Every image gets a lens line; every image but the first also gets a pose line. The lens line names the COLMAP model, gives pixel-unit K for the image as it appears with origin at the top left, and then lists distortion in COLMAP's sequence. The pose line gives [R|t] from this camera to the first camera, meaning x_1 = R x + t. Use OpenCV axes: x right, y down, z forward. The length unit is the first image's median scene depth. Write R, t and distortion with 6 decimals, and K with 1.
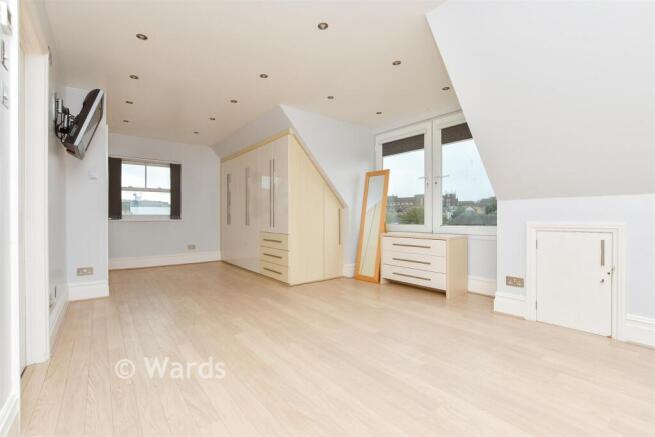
lens RADIAL K [[294.0, 0, 324.2], [0, 294.0, 218.4], [0, 0, 1]] dist [-0.014184, 0.000089]
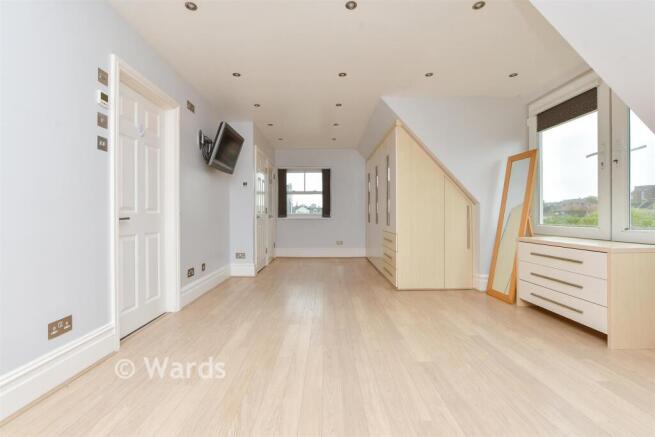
lens RADIAL K [[294.0, 0, 324.2], [0, 294.0, 218.4], [0, 0, 1]] dist [-0.014184, 0.000089]
pose [[0.789792, 0.004962, -0.613354, 0.245079], [-0.000048, 0.999968, 0.008028, -0.003146], [0.613374, -0.006311, 0.789767, 0.116656]]
